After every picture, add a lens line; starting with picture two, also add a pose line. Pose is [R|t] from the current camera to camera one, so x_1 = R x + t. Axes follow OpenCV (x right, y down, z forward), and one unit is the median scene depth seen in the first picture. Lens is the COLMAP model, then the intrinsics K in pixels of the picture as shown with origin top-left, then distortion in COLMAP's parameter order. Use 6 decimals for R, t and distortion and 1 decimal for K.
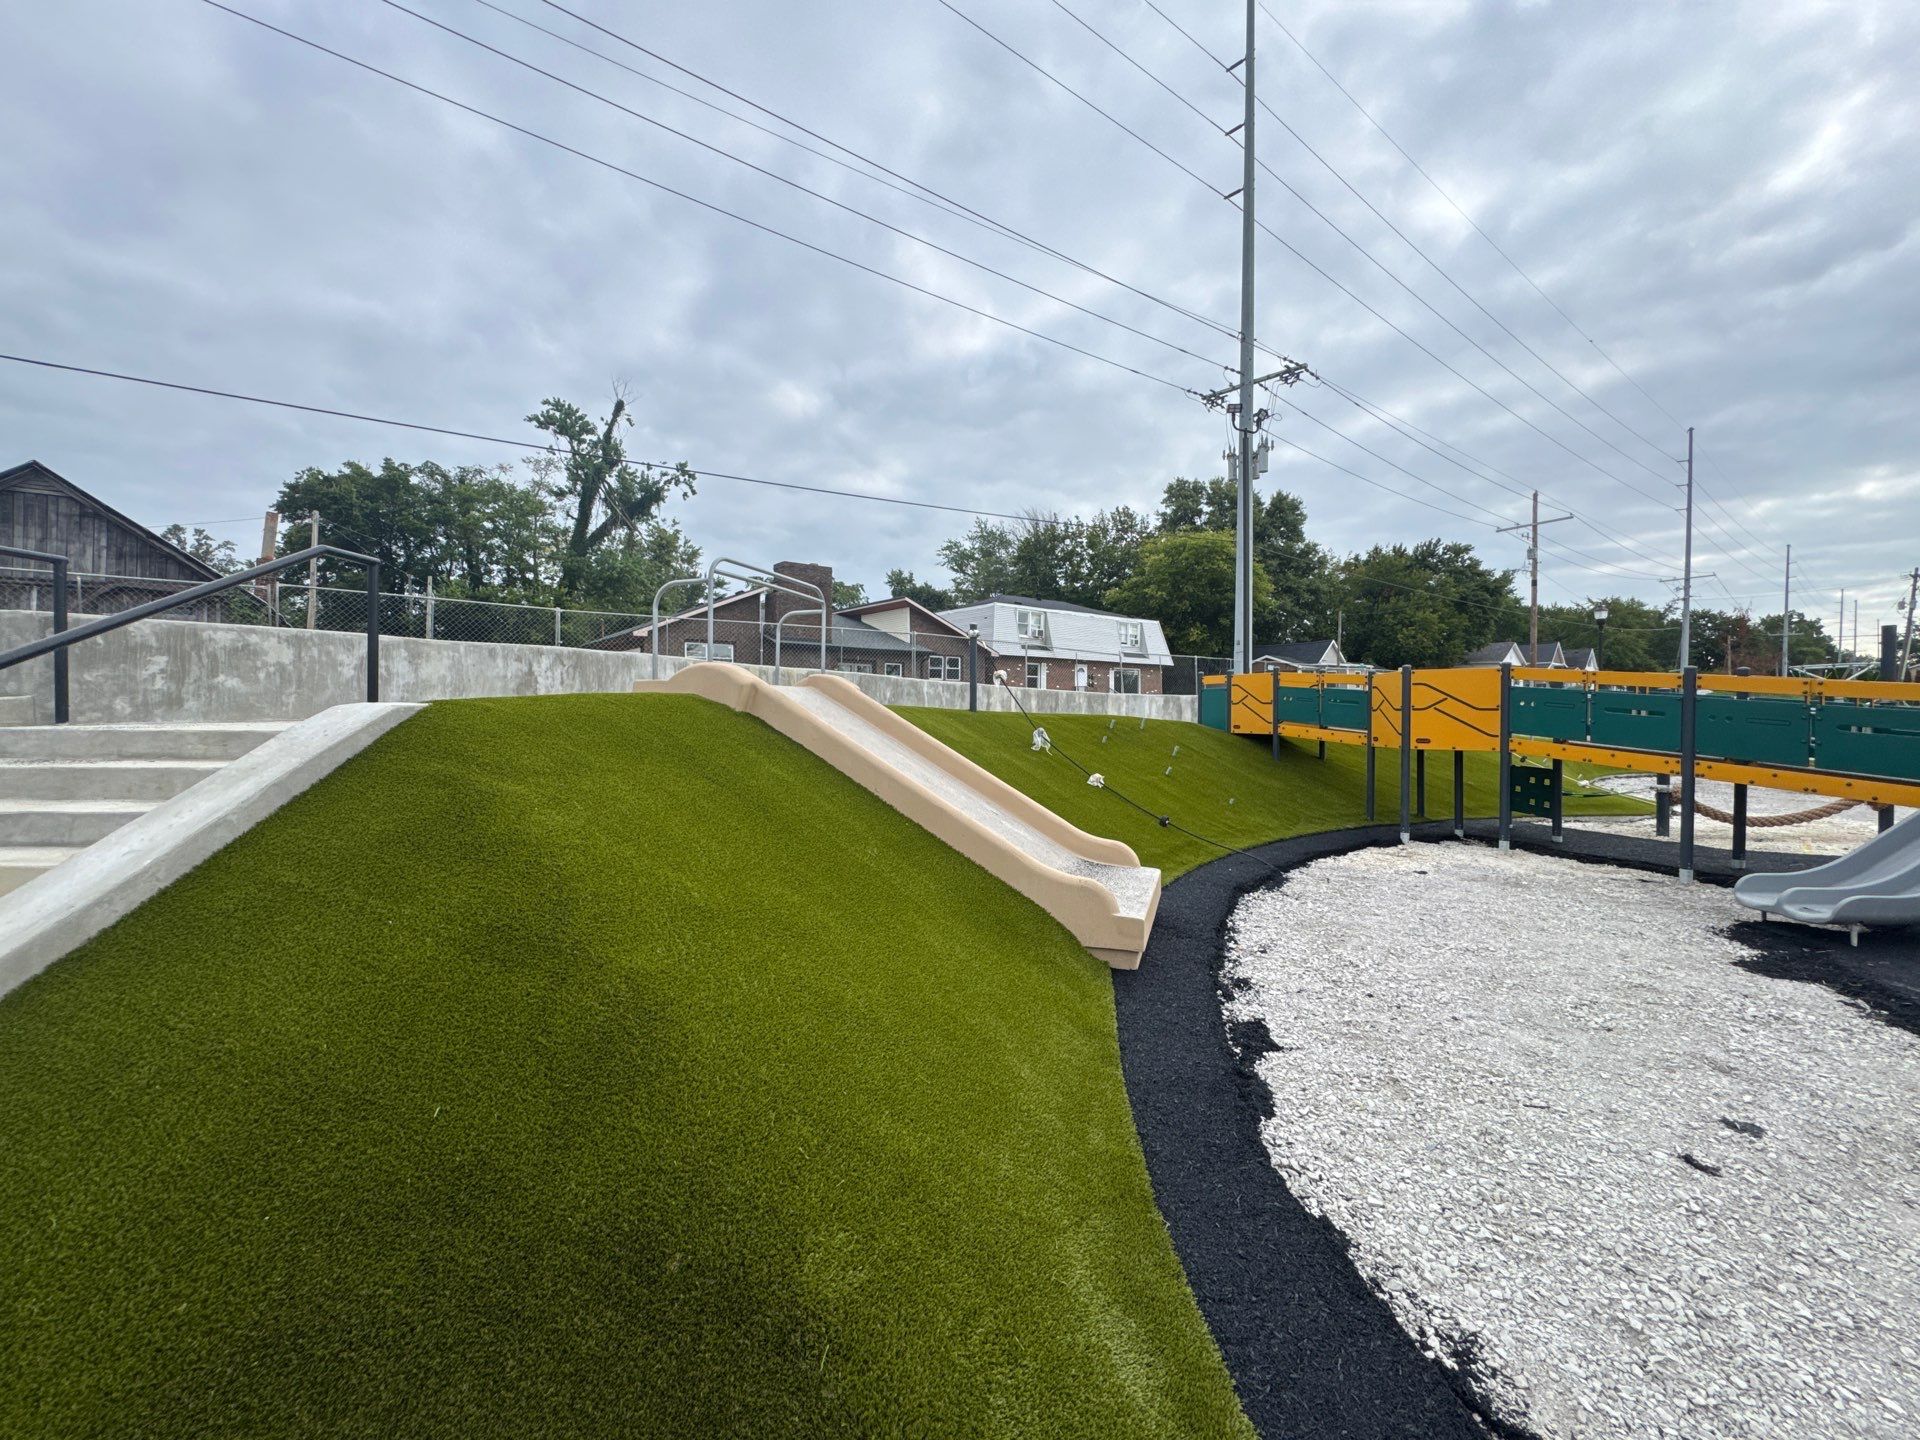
lens RADIAL K [[766.4, 0, 954.7], [0, 766.4, 726.8], [0, 0, 1]] dist [-0.002902, 0.000442]
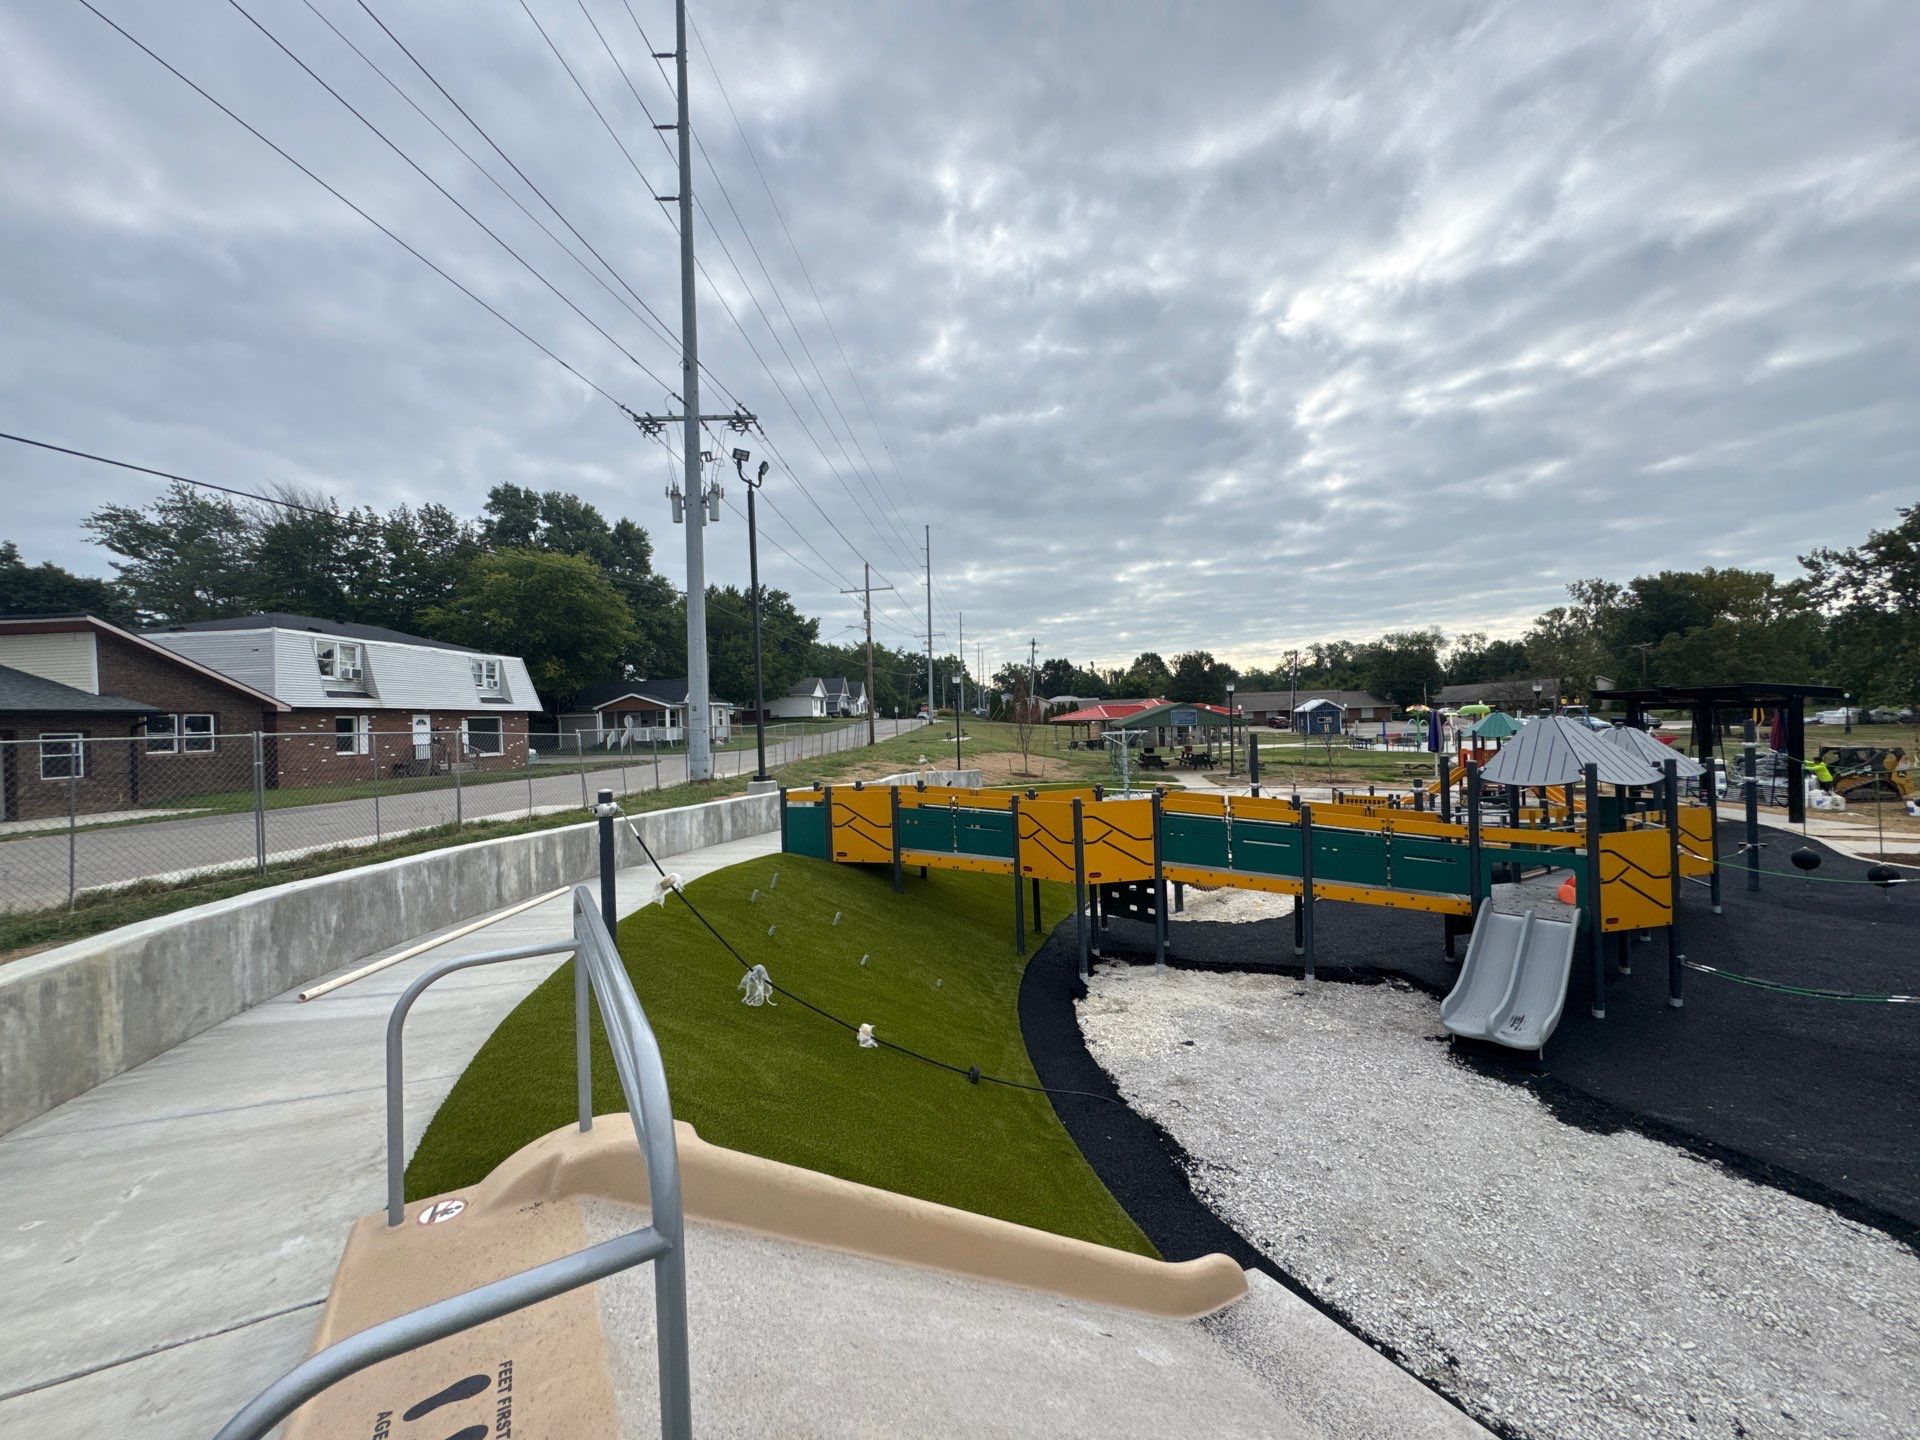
lens RADIAL K [[766.4, 0, 962.6], [0, 766.4, 713.1], [0, 0, 1]] dist [-0.002902, 0.000442]
pose [[0.654869, -0.018156, 0.755525, -0.032184], [0.051272, 0.998475, -0.020446, -0.025028], [-0.754001, 0.052127, 0.654801, 0.069437]]
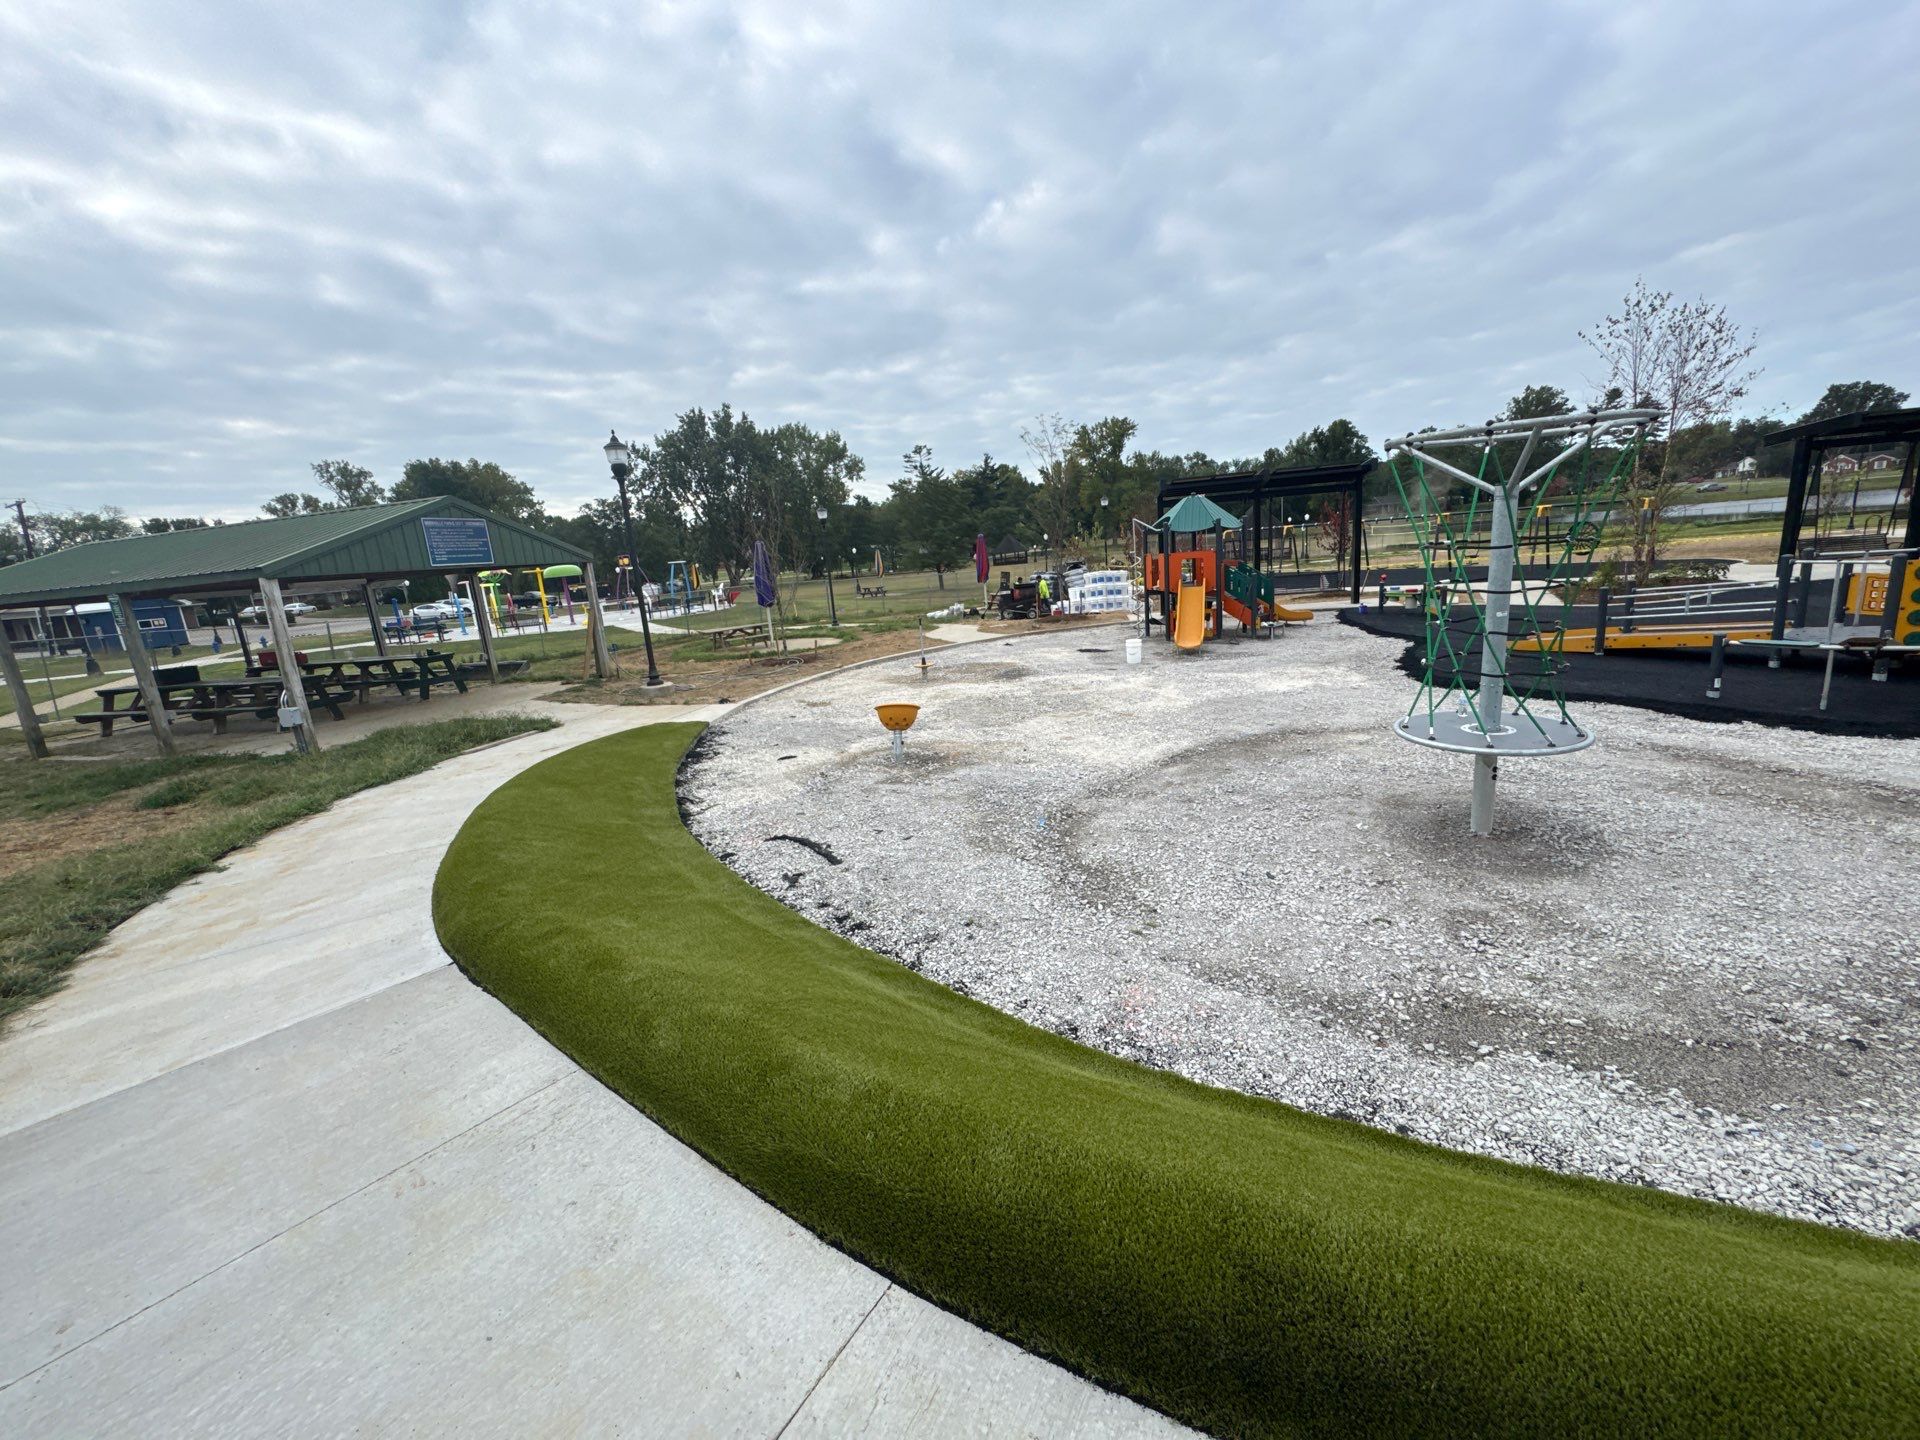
lens RADIAL K [[766.4, 0, 960.6], [0, 766.4, 712.1], [0, 0, 1]] dist [-0.002902, 0.000442]
pose [[-0.651609, -0.107297, 0.750929, 0.259753], [0.098093, 0.969715, 0.223677, -0.015115], [-0.752186, 0.219411, -0.621349, 0.338104]]
